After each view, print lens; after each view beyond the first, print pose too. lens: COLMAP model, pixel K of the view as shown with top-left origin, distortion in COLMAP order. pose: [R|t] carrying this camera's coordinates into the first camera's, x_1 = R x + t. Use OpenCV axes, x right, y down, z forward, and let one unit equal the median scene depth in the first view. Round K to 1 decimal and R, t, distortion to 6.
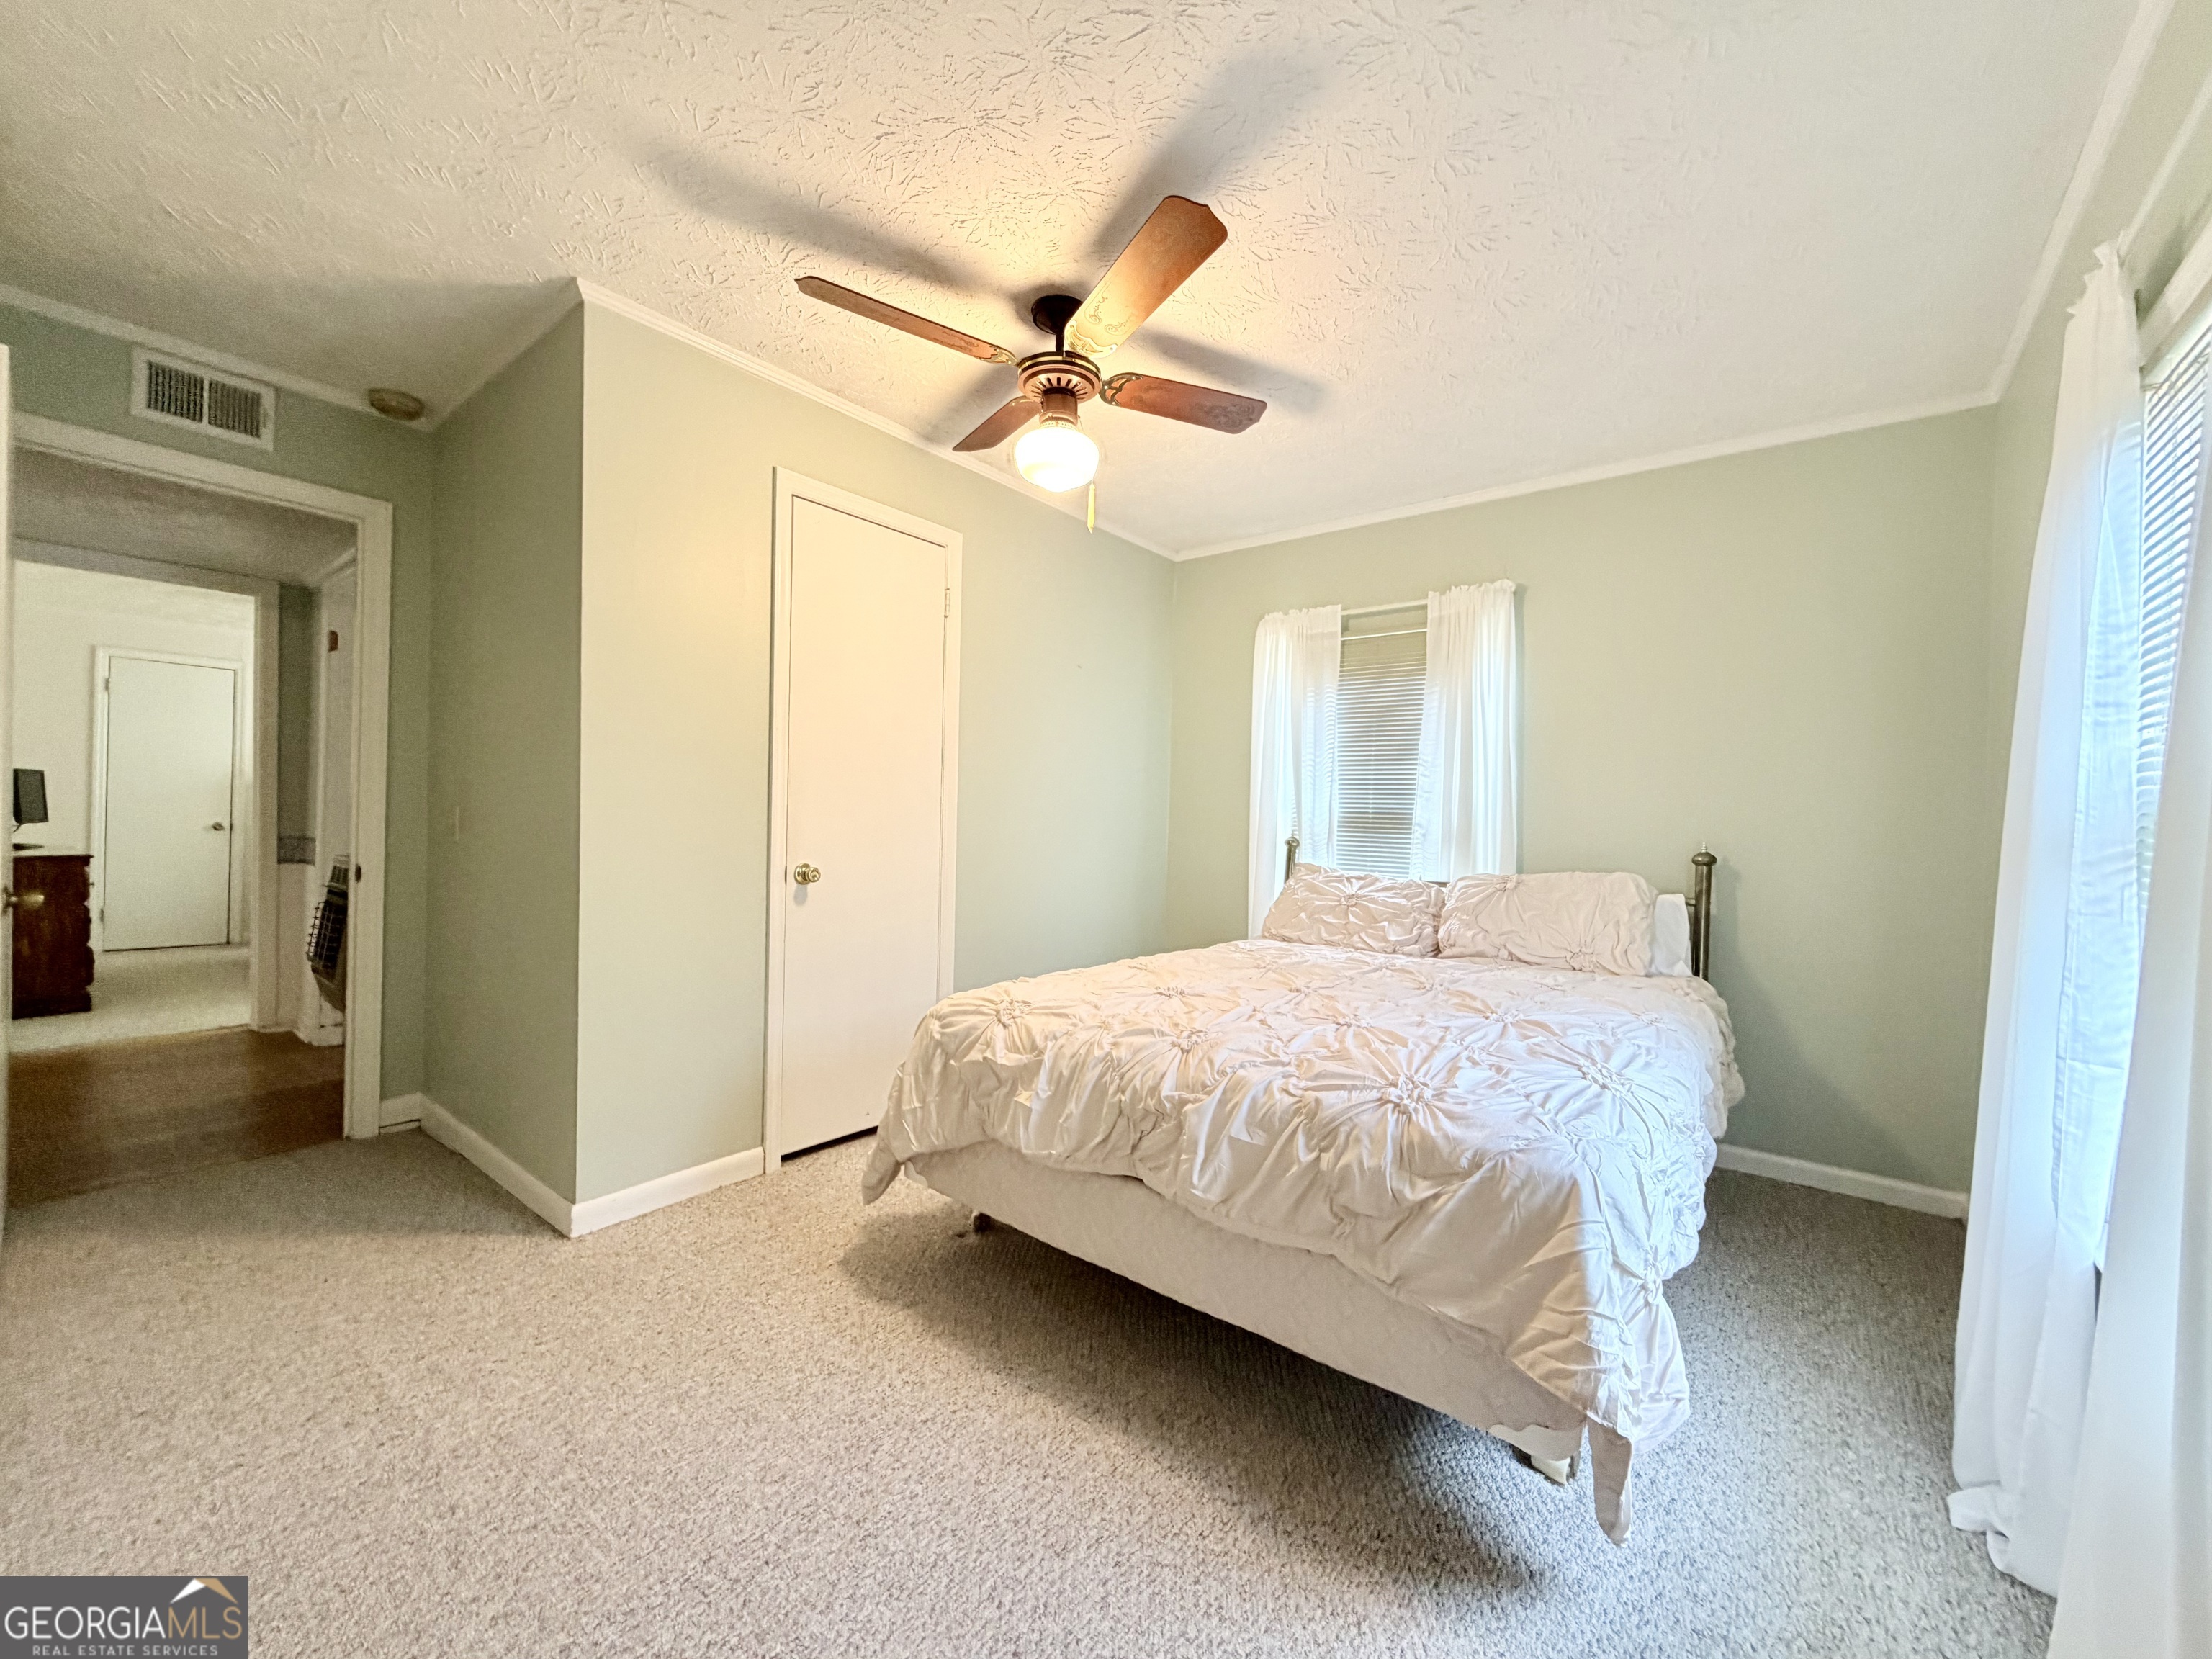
lens RADIAL K [[880.7, 0, 1098.2], [0, 880.7, 827.3], [0, 0, 1]] dist [0.000178, -0.000477]
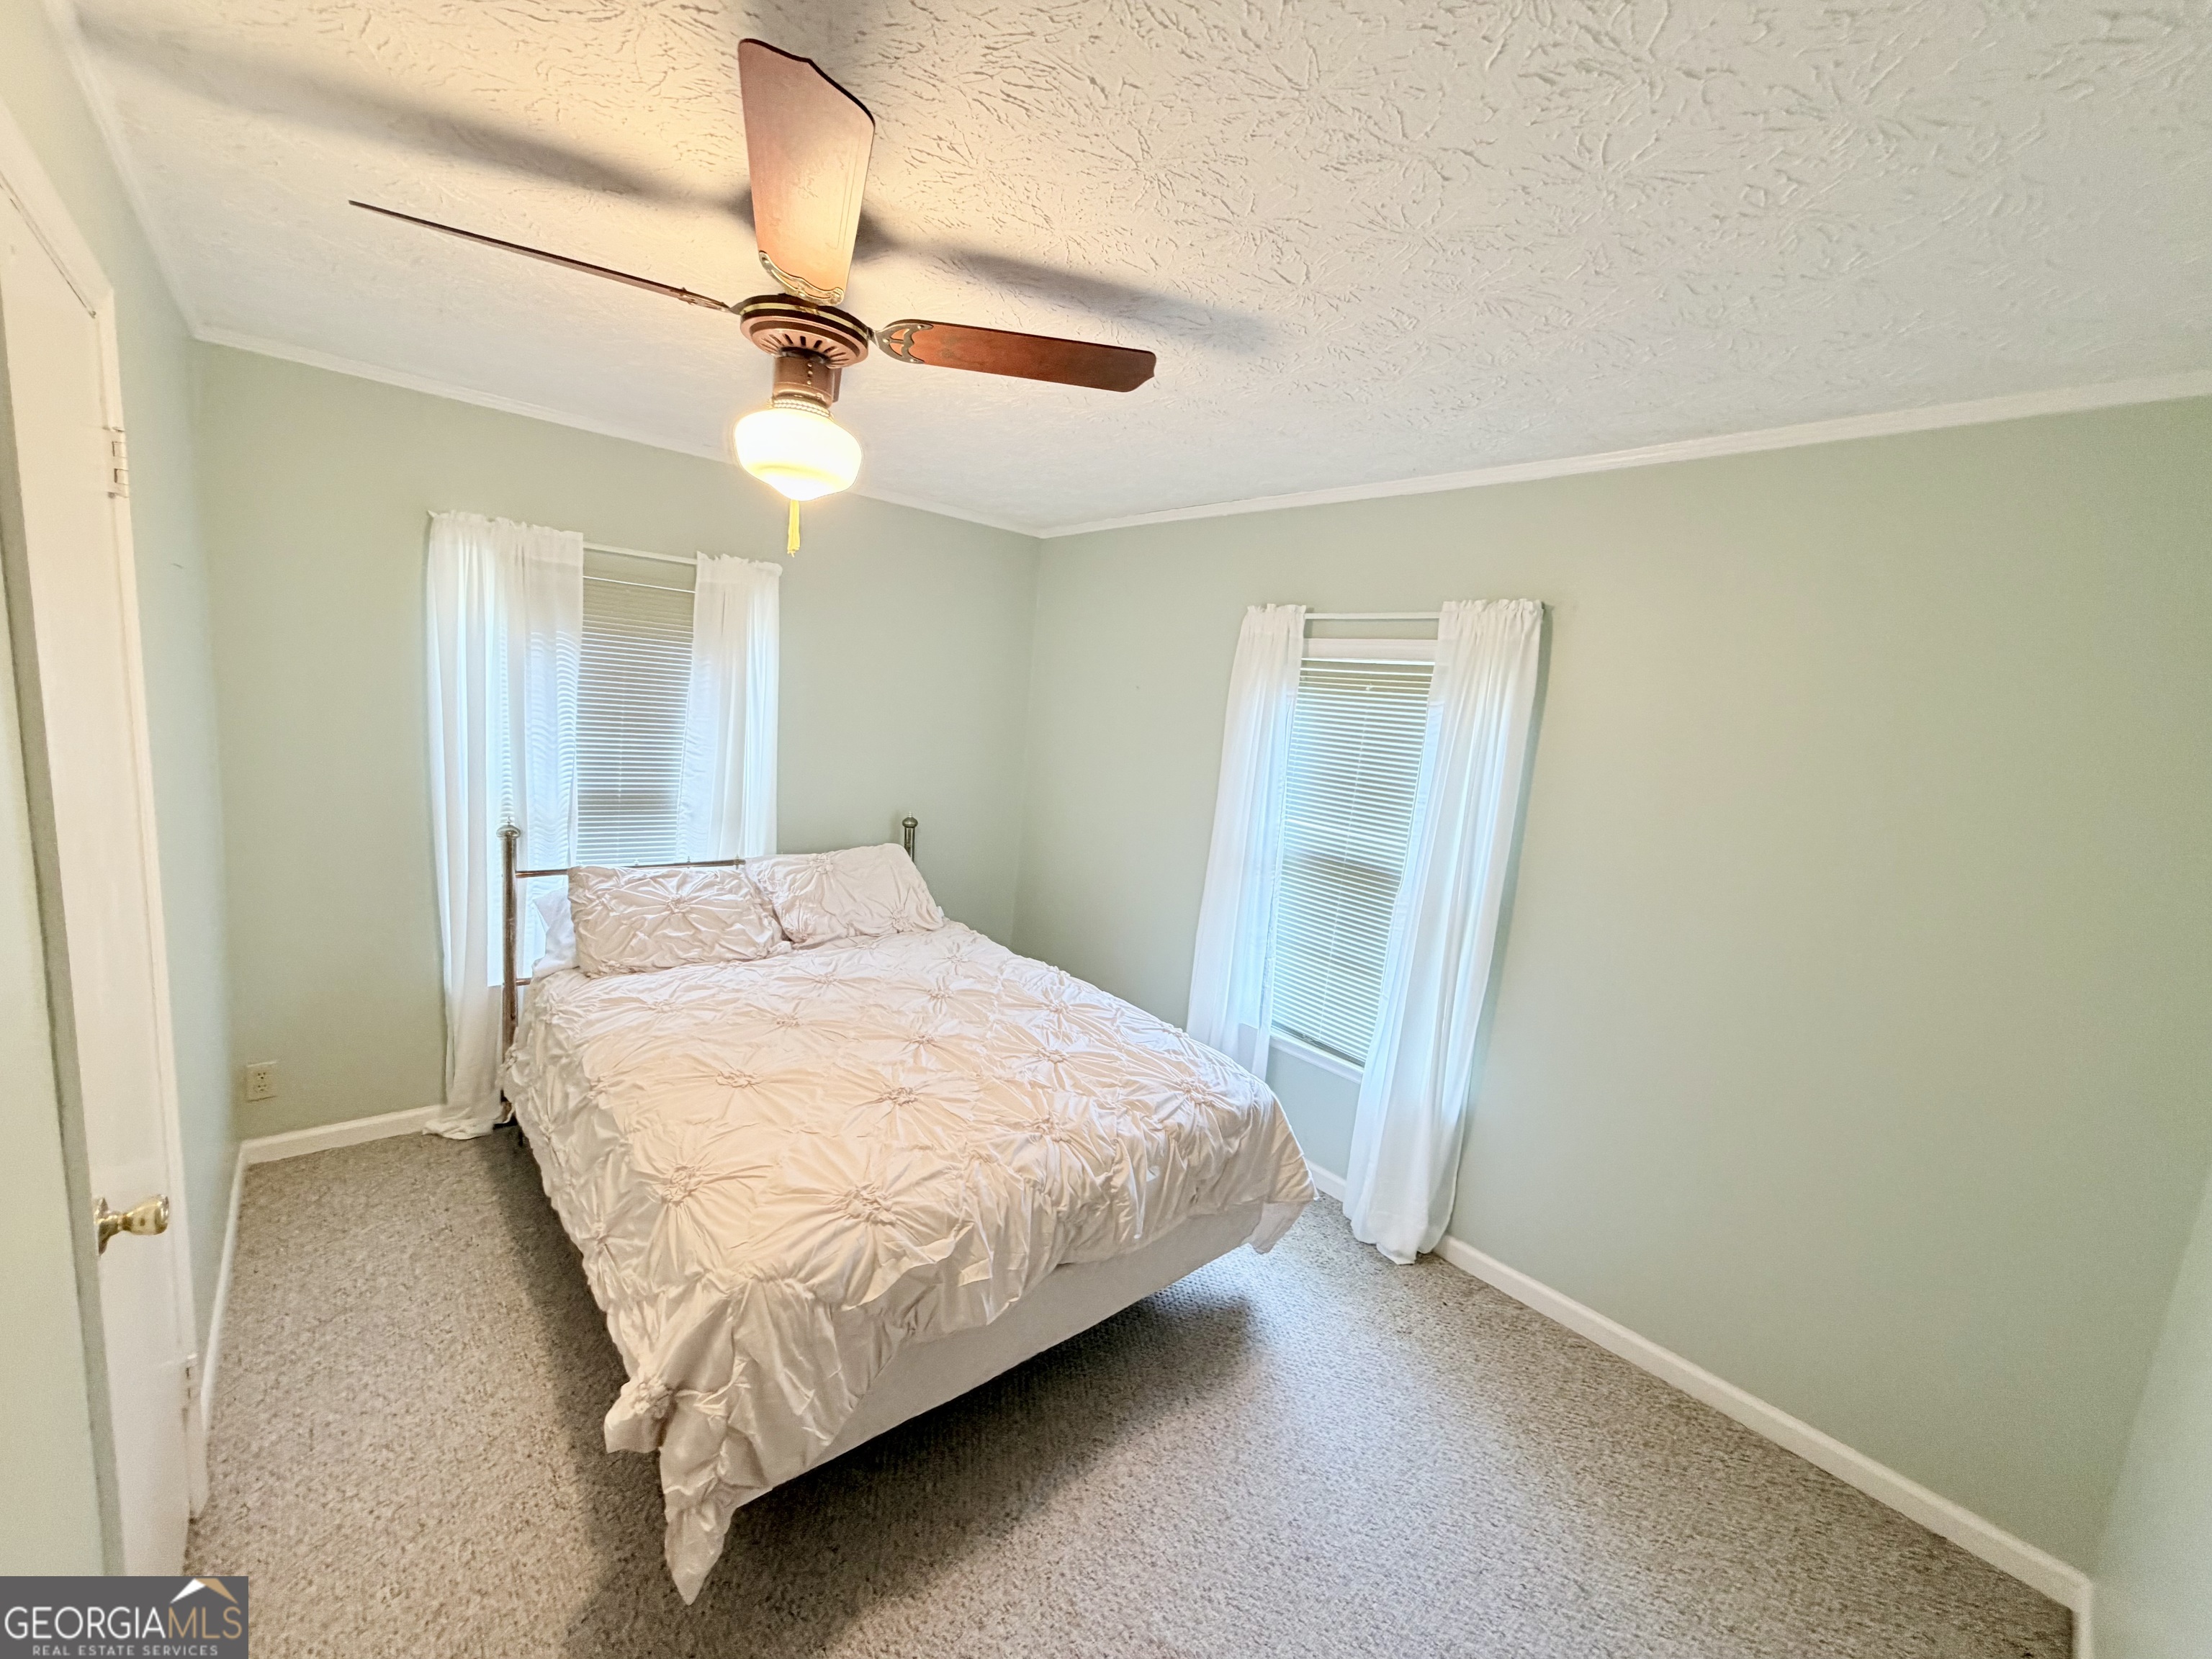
lens RADIAL K [[880.7, 0, 1103.0], [0, 880.7, 827.9], [0, 0, 1]] dist [0.000178, -0.000477]
pose [[0.176009, -0.153110, 0.972408, -0.852449], [-0.079099, 0.982436, 0.169006, -0.309757], [-0.981205, -0.106663, 0.160807, 0.735049]]
